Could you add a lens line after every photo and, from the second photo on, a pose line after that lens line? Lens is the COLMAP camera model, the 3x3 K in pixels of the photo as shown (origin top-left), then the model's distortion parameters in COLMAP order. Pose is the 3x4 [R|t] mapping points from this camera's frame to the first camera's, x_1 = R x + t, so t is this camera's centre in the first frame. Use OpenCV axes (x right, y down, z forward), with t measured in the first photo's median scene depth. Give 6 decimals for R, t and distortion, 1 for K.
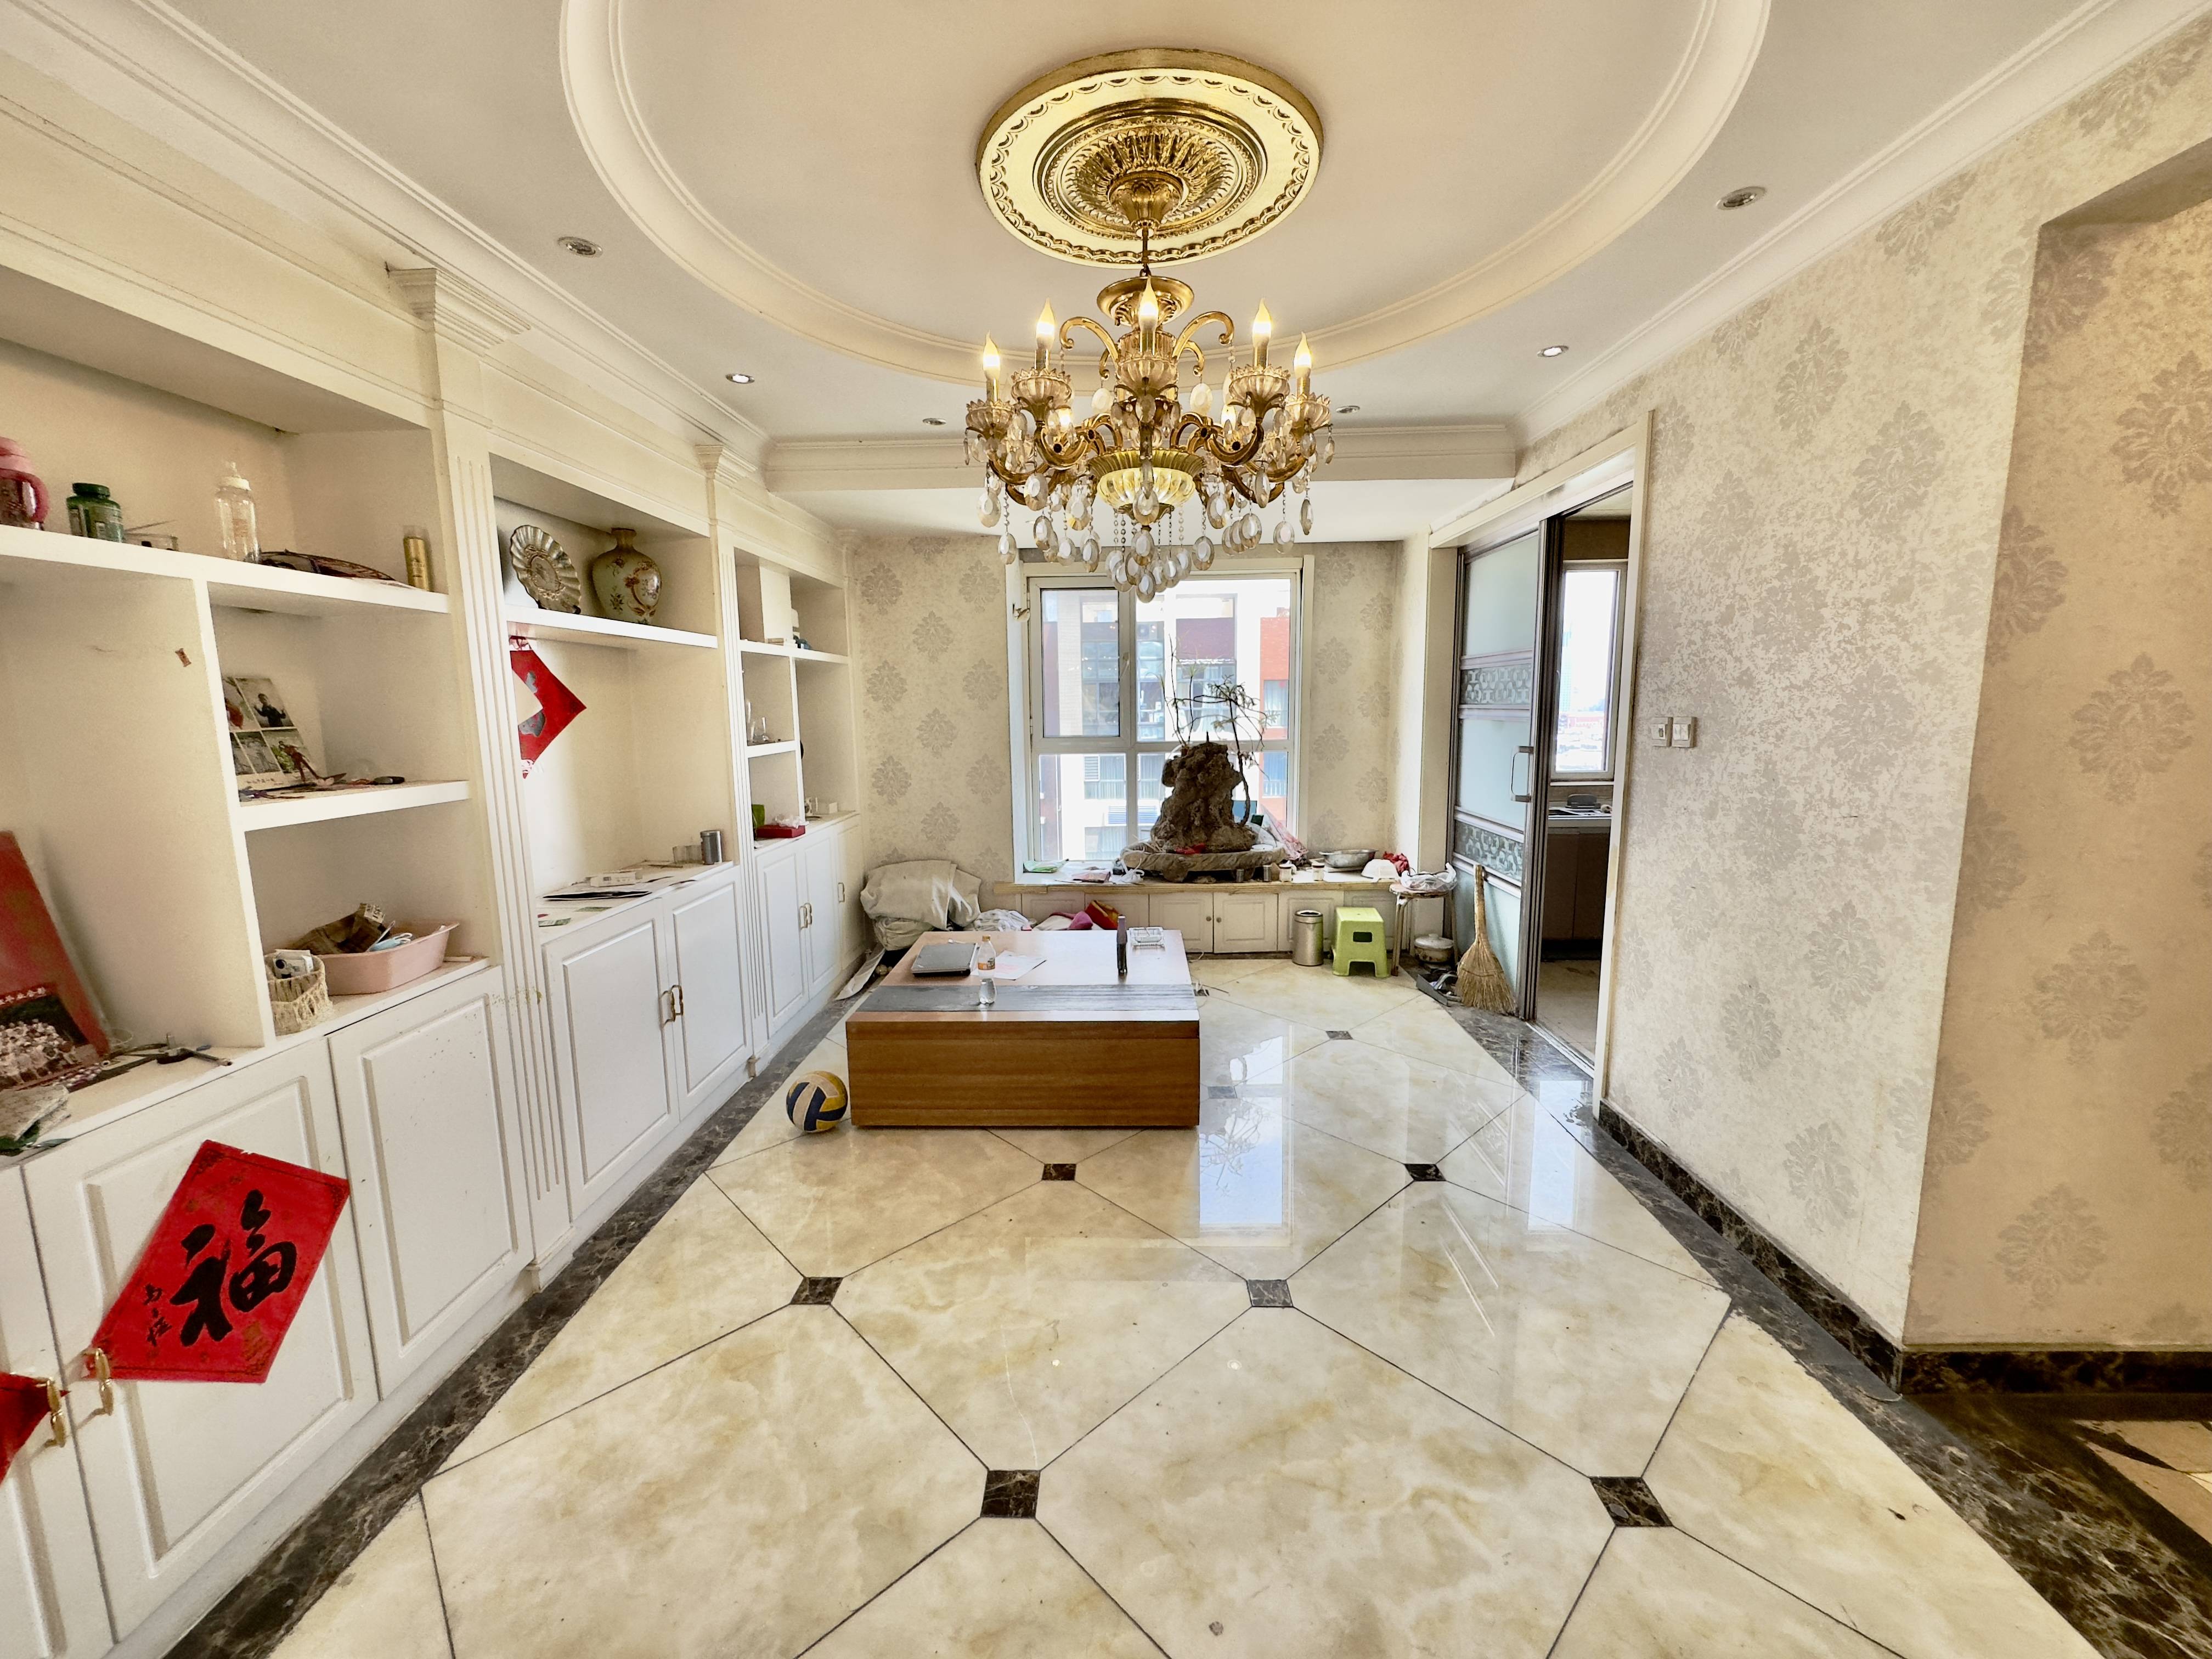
lens RADIAL K [[887.6, 0, 1106.8], [0, 887.6, 828.5], [0, 0, 1]] dist [-0.002123, 0.000971]
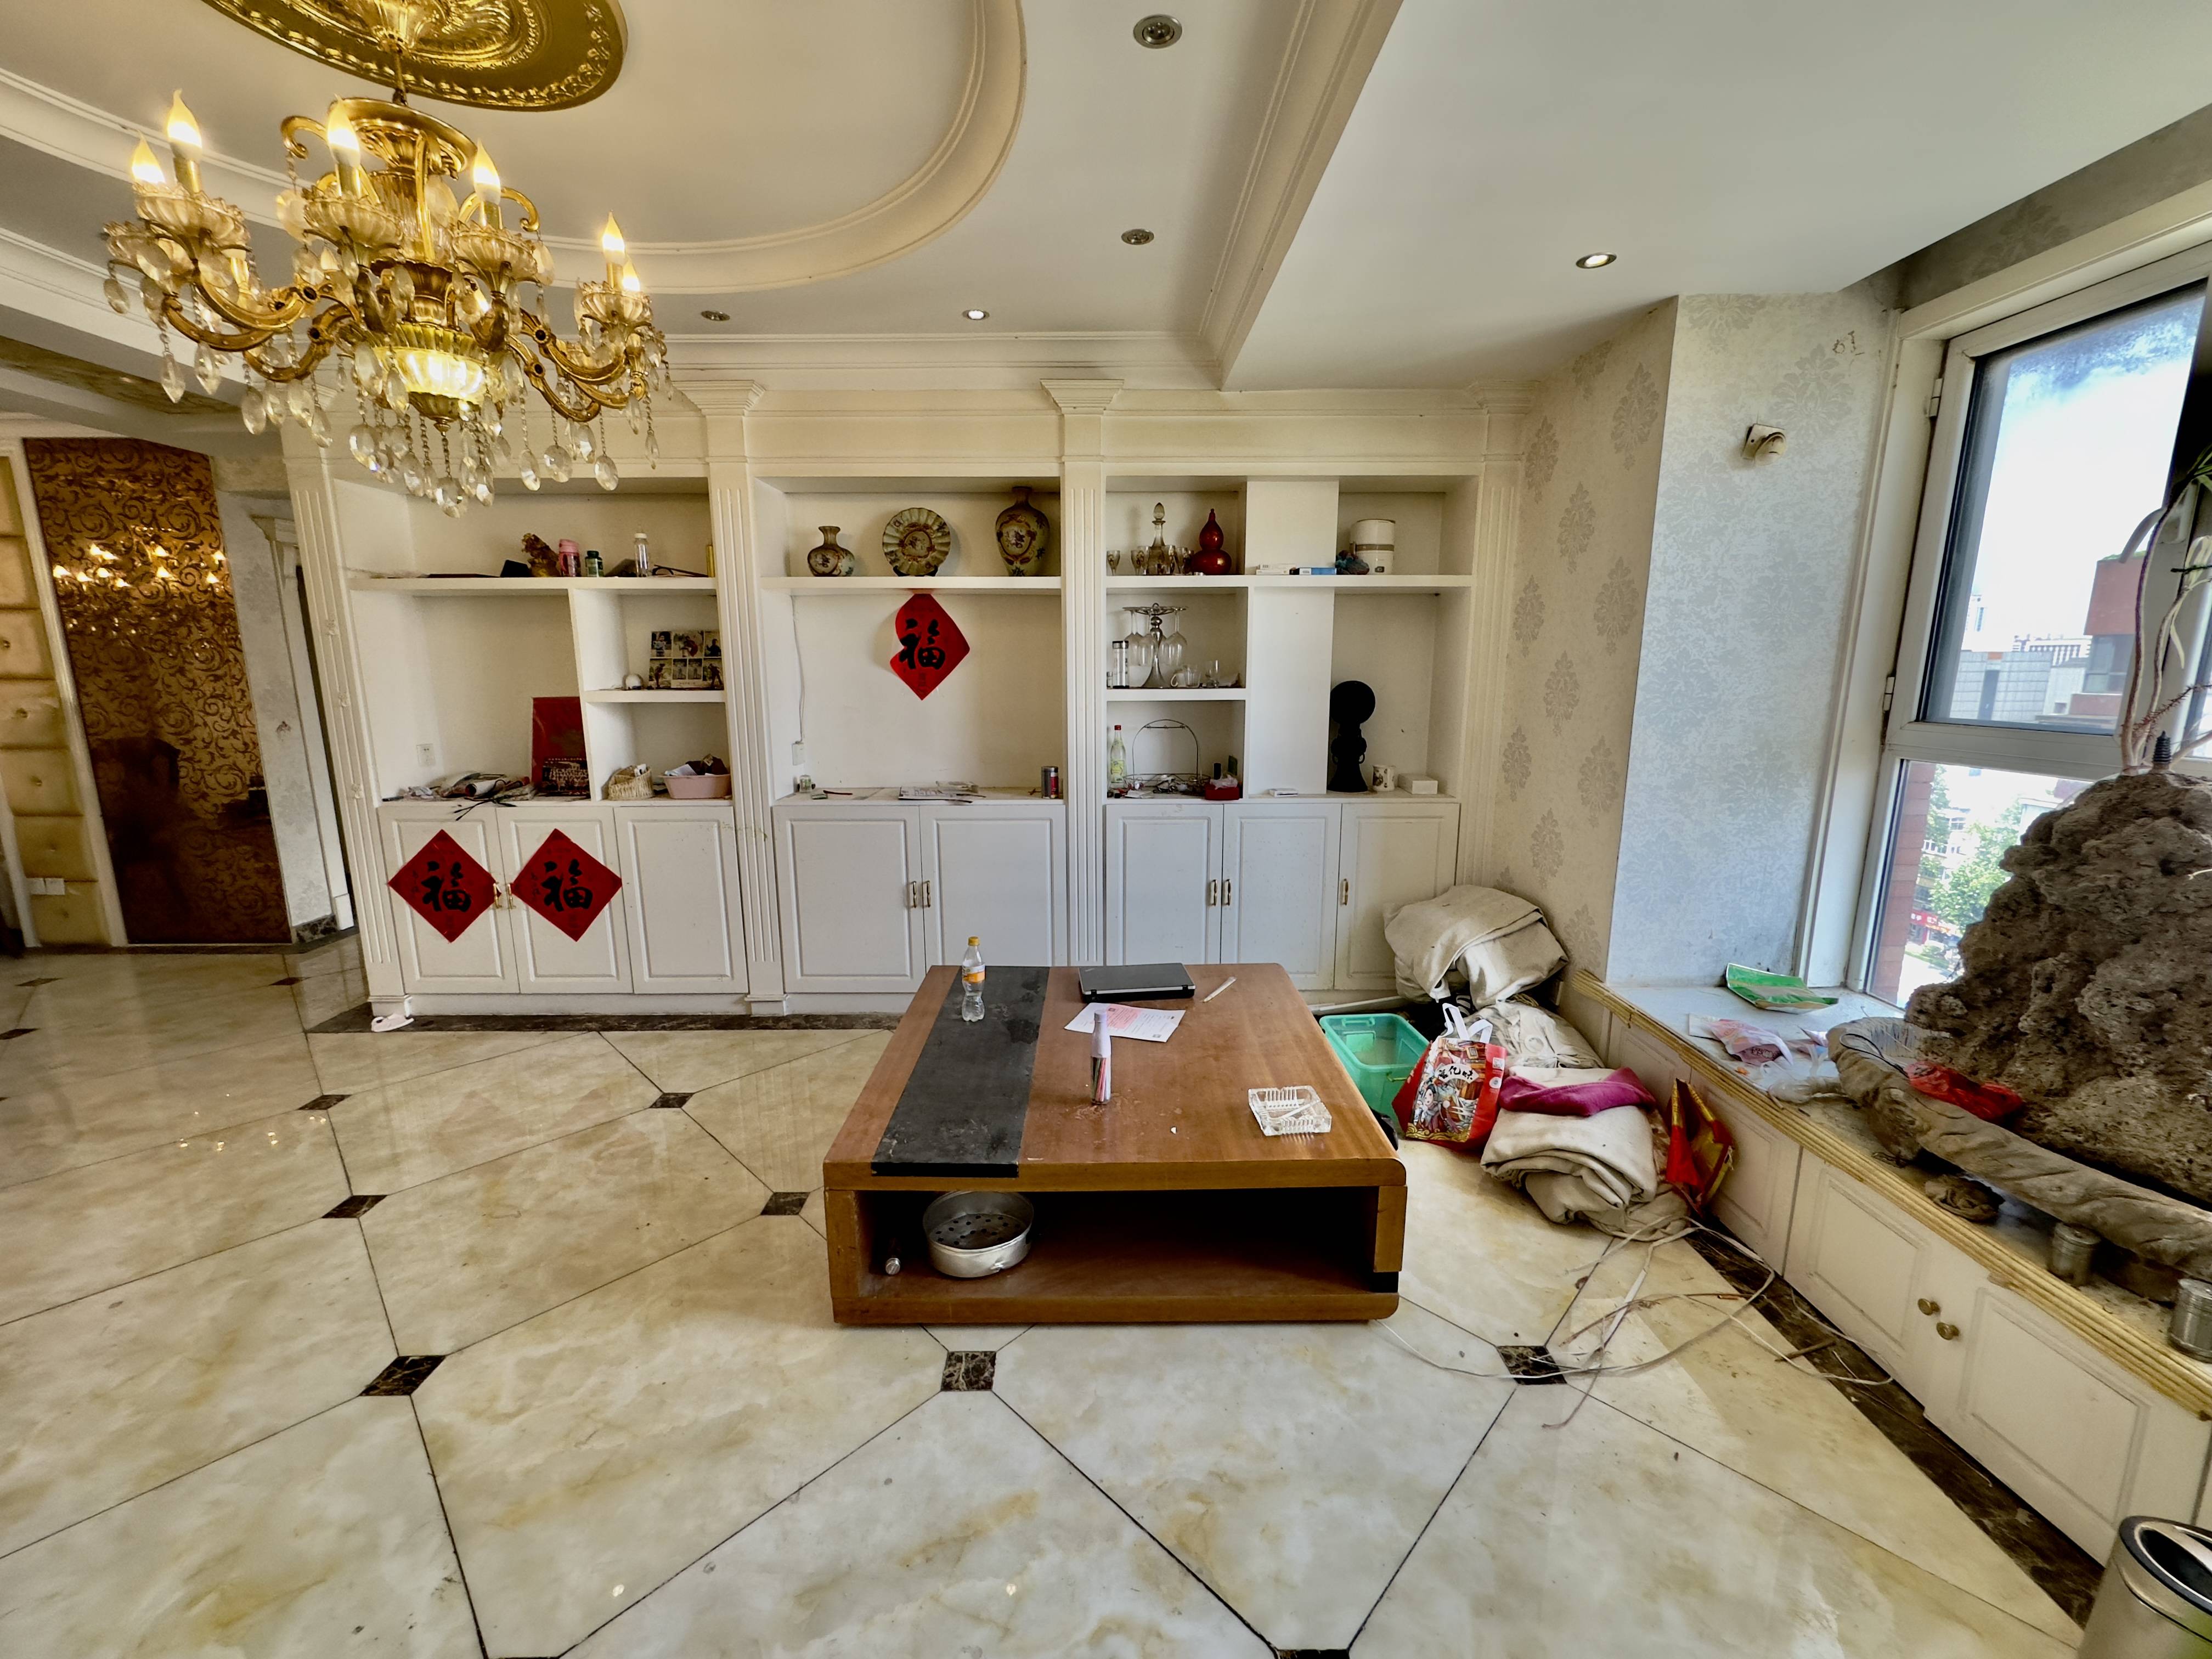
lens RADIAL K [[887.6, 0, 1103.9], [0, 887.6, 826.3], [0, 0, 1]] dist [-0.002123, 0.000971]
pose [[0.029510, 0.196082, -0.980143, 1.115027], [-0.138674, 0.971891, 0.190256, -0.255827], [0.989898, 0.130306, 0.055872, 1.892332]]
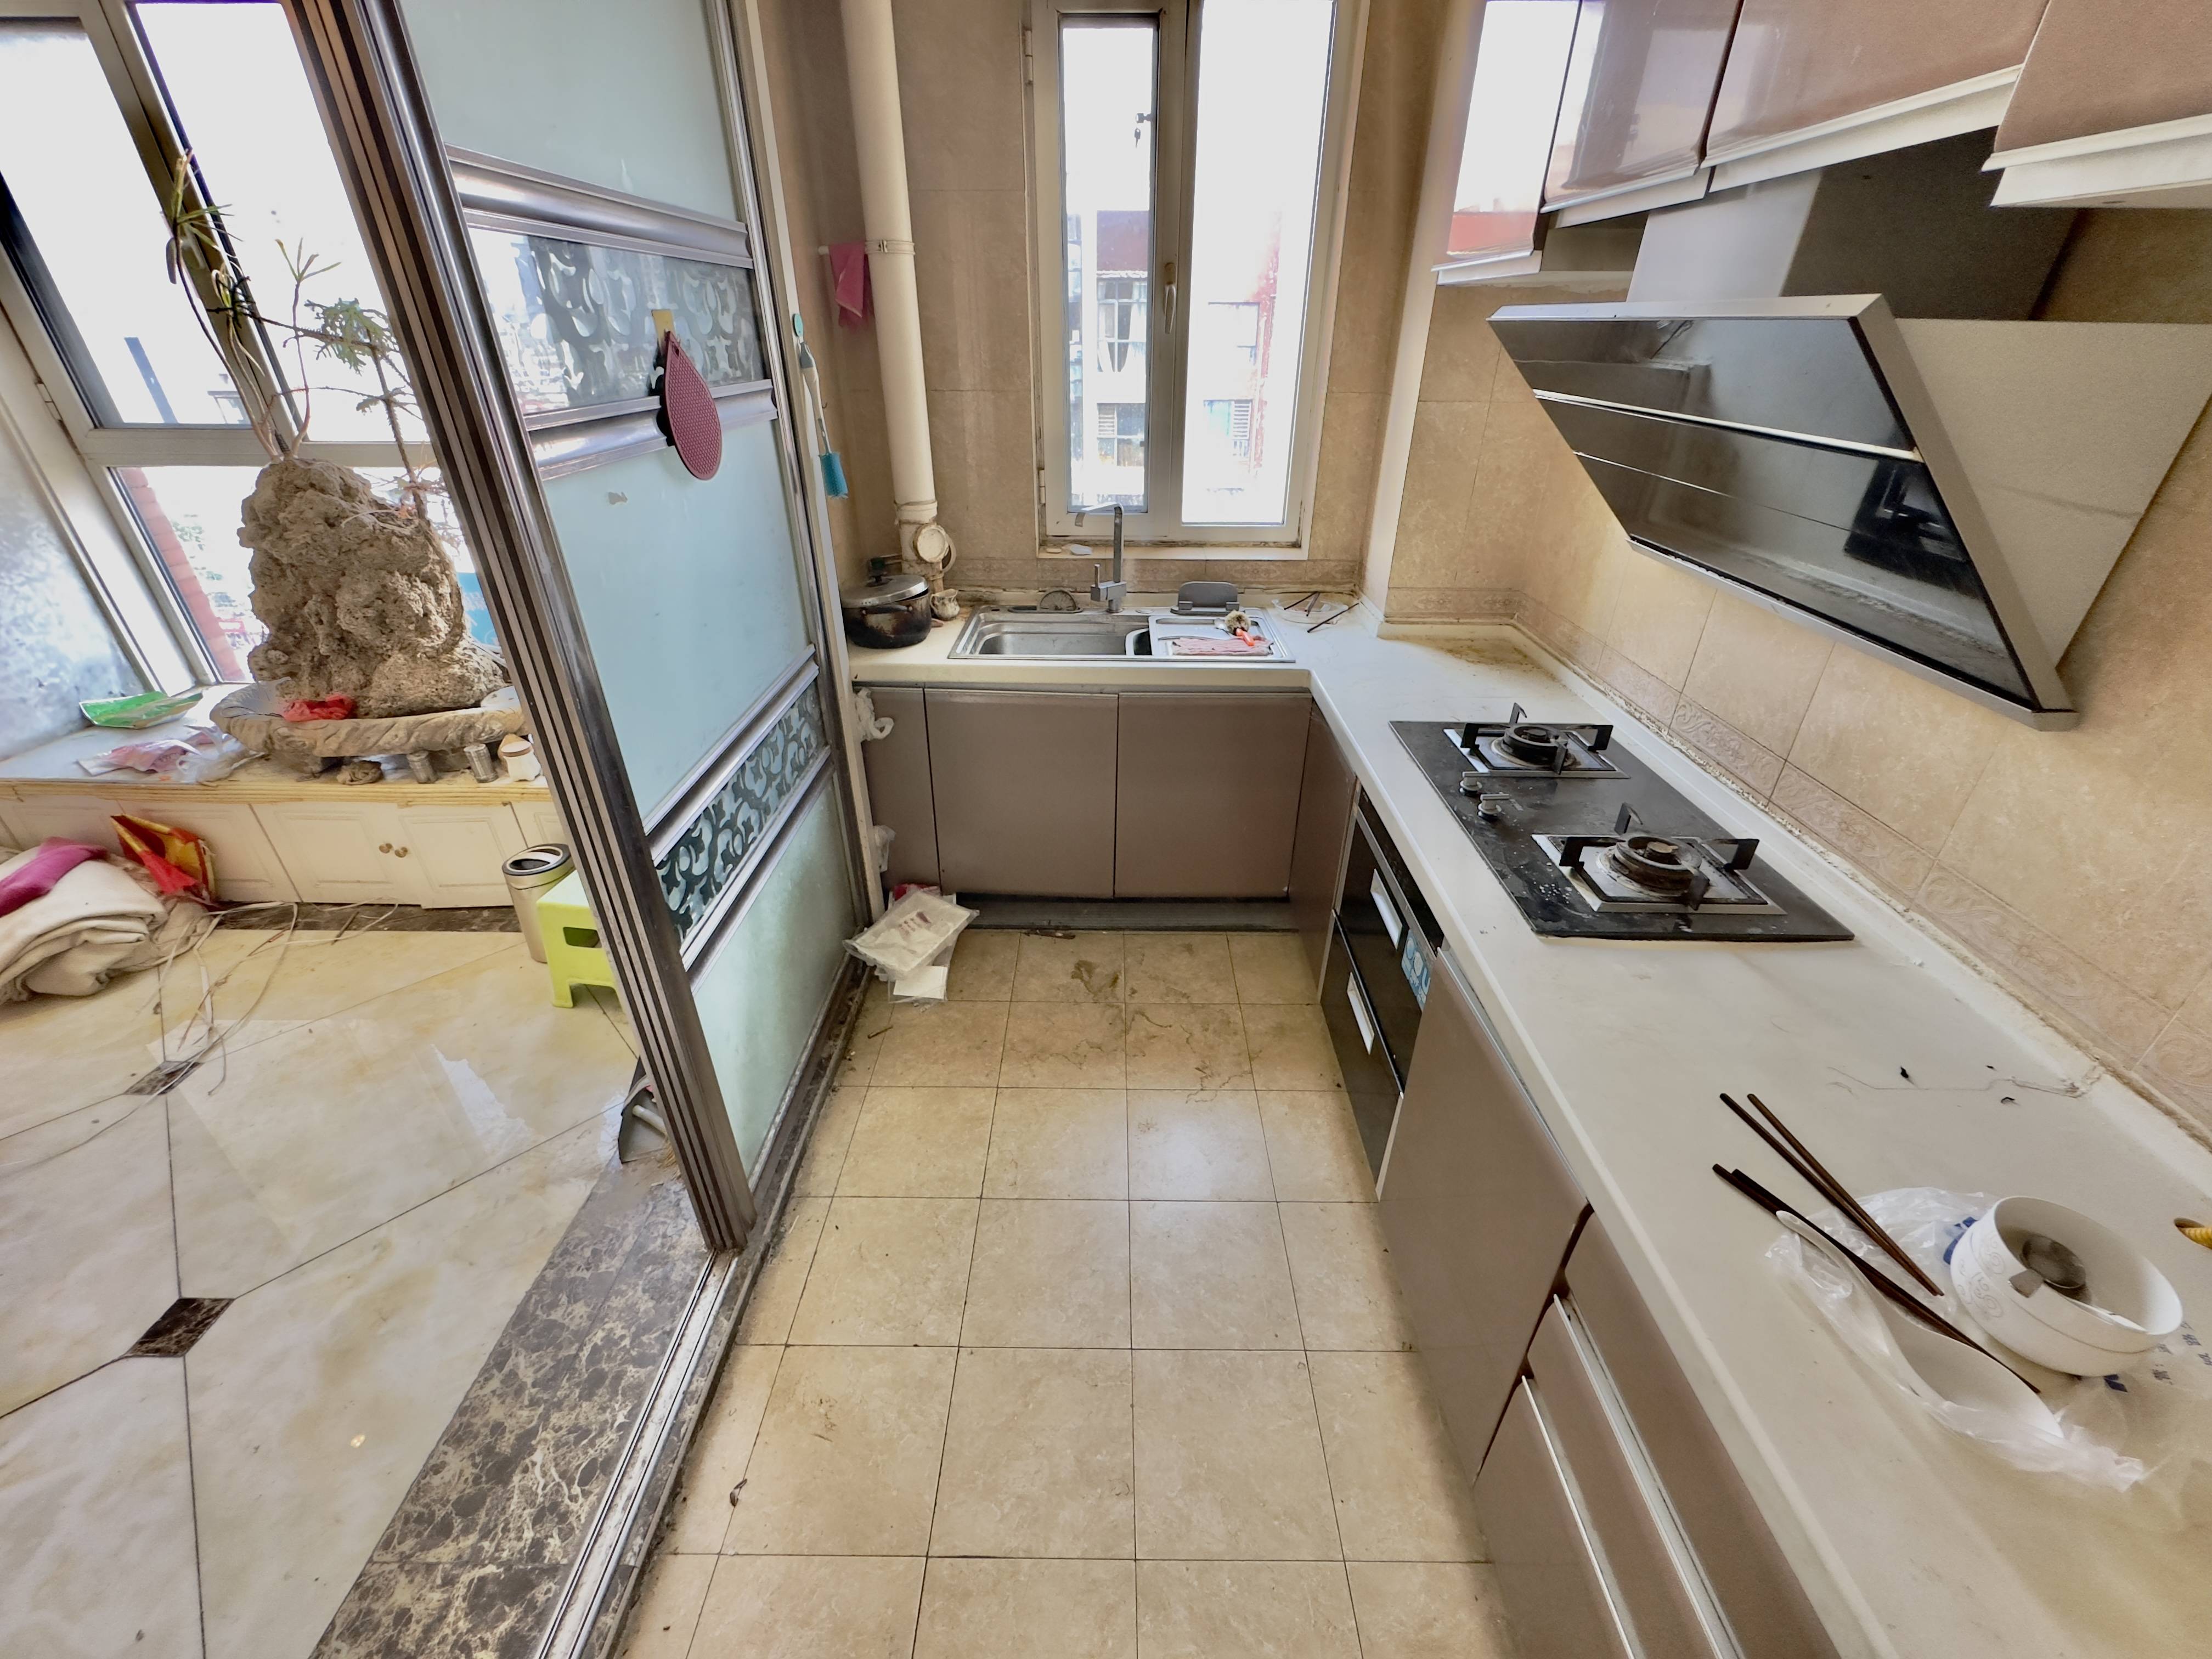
lens RADIAL K [[887.6, 0, 1105.2], [0, 887.6, 829.5], [0, 0, 1]] dist [-0.002123, 0.000971]
pose [[0.999842, 0.013523, 0.011502, 1.459828], [-0.016792, 0.930635, 0.365562, -0.273623], [-0.005760, -0.365698, 0.930716, 1.552768]]
